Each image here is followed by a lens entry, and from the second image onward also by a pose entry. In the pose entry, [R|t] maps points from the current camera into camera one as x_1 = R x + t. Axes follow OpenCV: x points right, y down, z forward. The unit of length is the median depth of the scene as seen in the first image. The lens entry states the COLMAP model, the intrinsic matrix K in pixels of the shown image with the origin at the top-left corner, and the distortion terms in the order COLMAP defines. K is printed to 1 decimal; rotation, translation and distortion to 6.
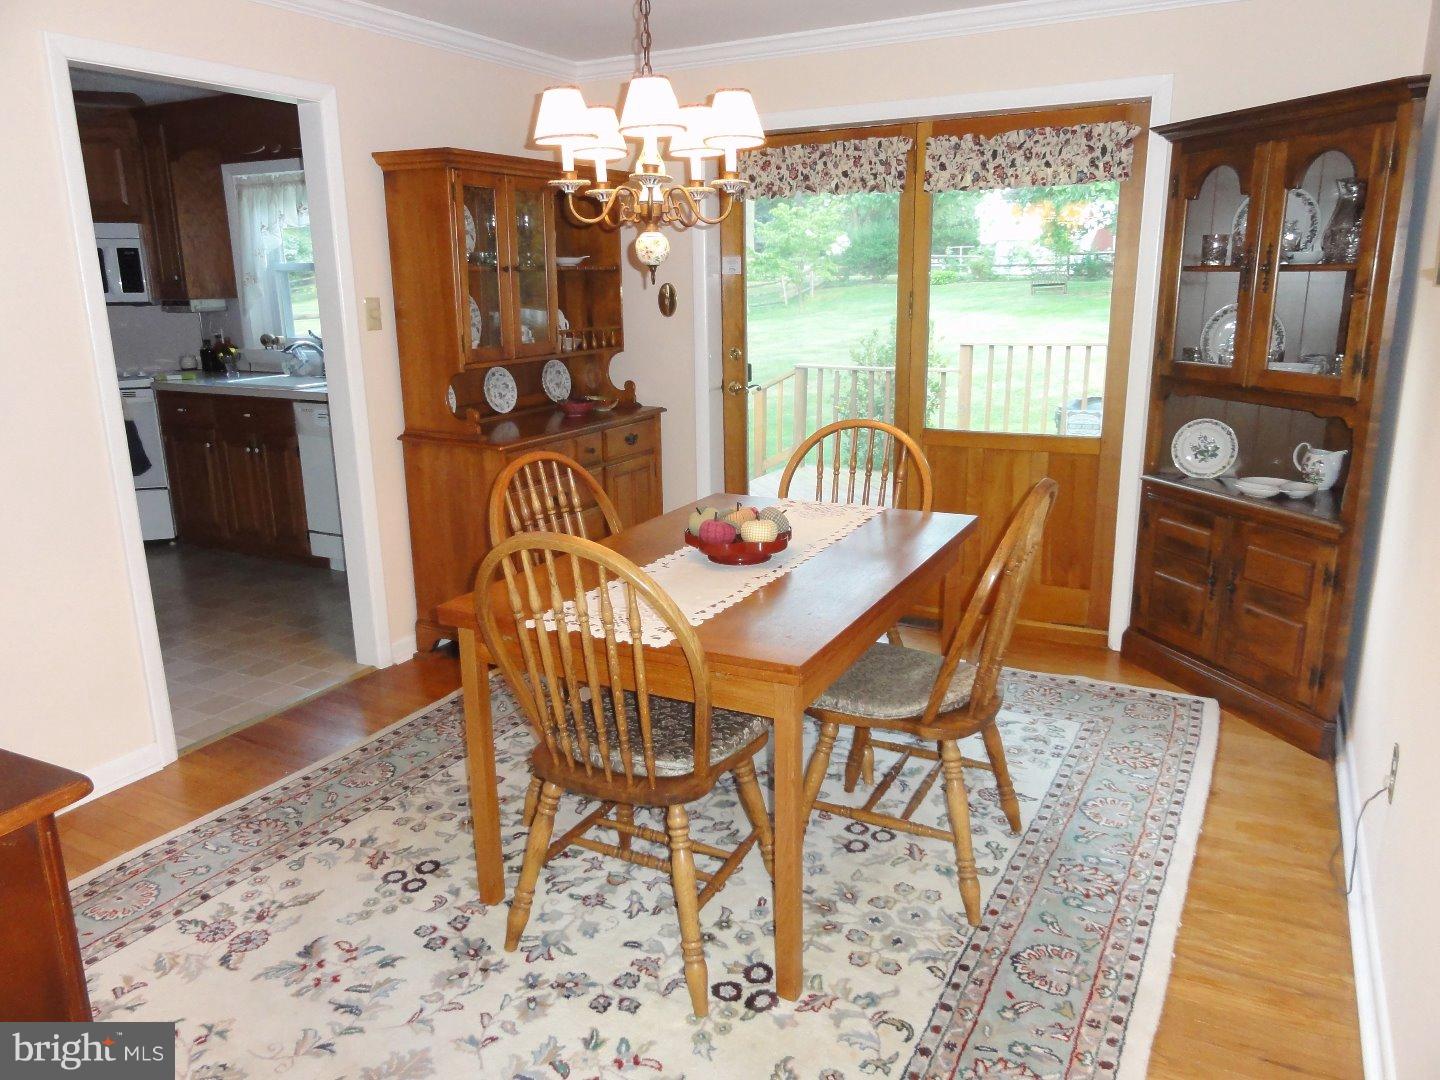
lens RADIAL K [[1023.9, 0, 727.1], [0, 1023.9, 537.0], [0, 0, 1]] dist [0.007546, 0.001547]
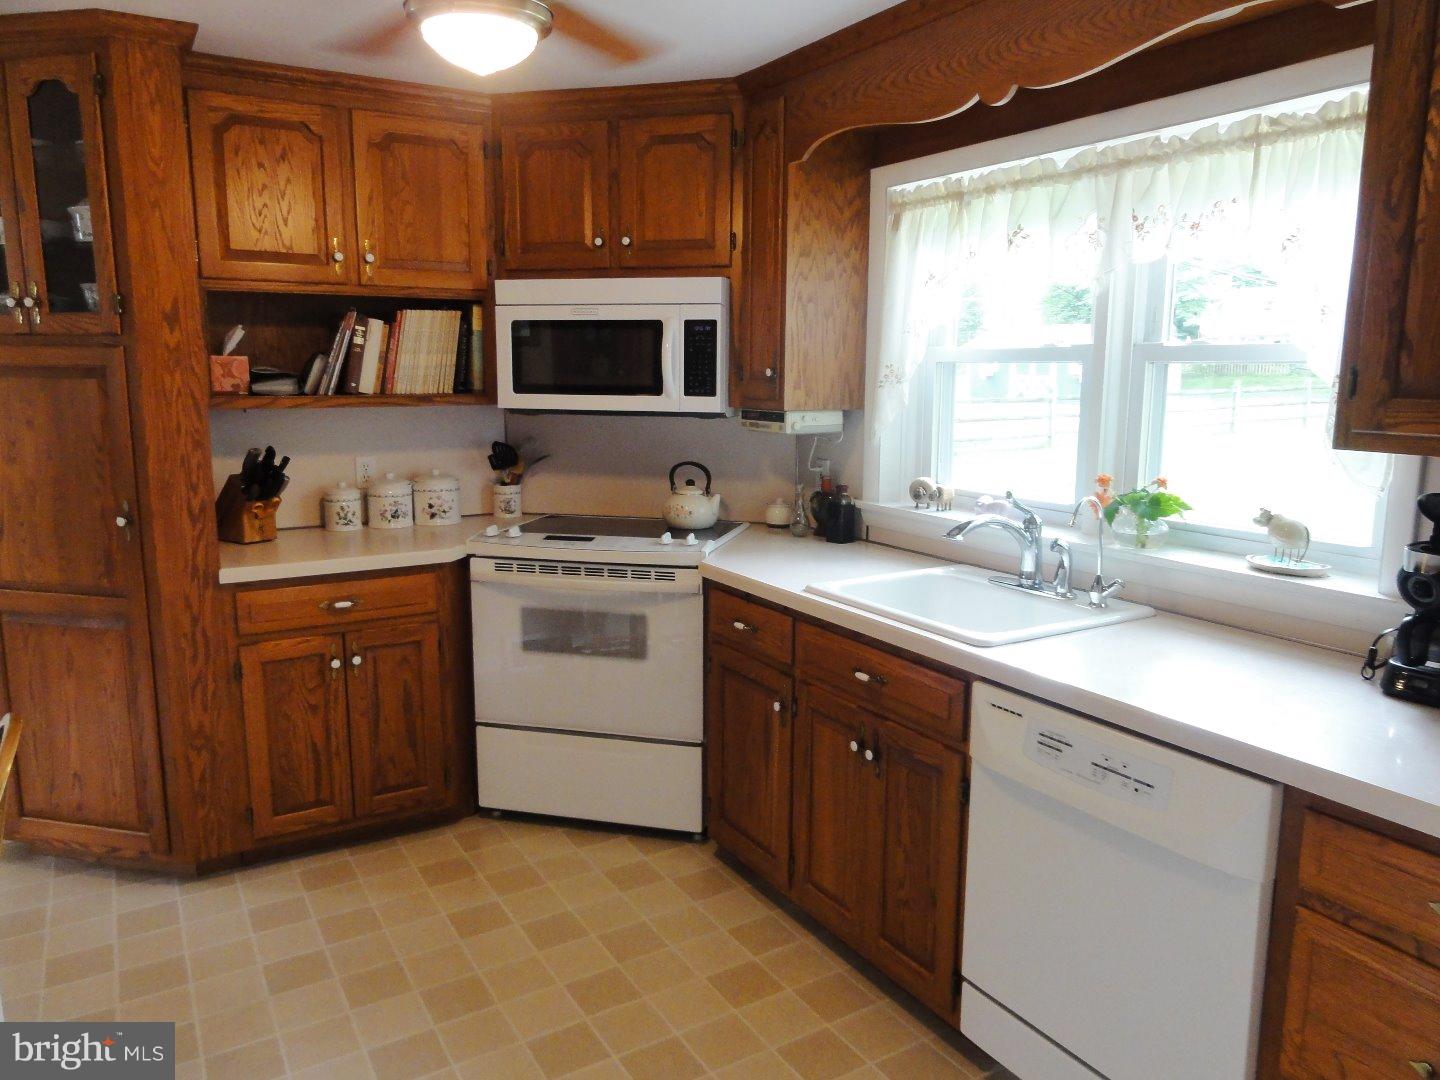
lens RADIAL K [[1023.9, 0, 727.1], [0, 1023.9, 537.0], [0, 0, 1]] dist [0.007546, 0.001547]
pose [[0.862780, 0.099921, -0.495607, -0.274518], [-0.139832, 0.989198, -0.043991, -0.137386], [0.485857, 0.107256, 0.867432, 0.521037]]
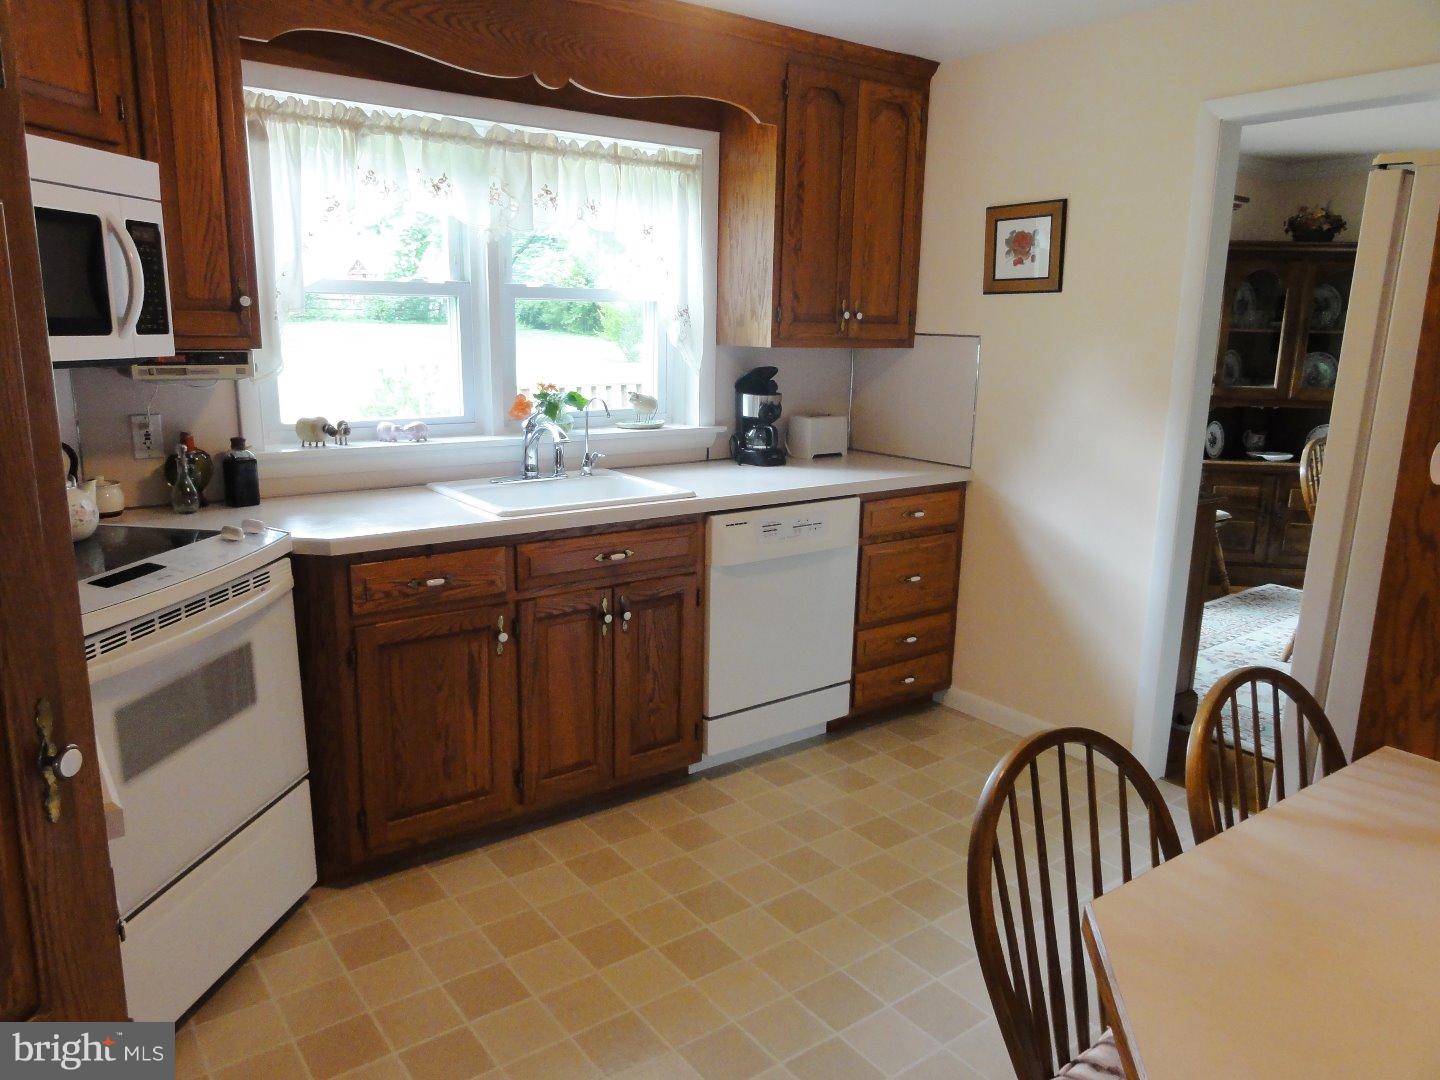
lens RADIAL K [[1023.9, 0, 727.1], [0, 1023.9, 537.0], [0, 0, 1]] dist [0.007546, 0.001547]
pose [[0.418730, -0.170003, 0.892056, -0.857575], [0.203921, 0.974836, 0.090058, -0.151684], [-0.884919, 0.144199, 0.442860, 0.639045]]
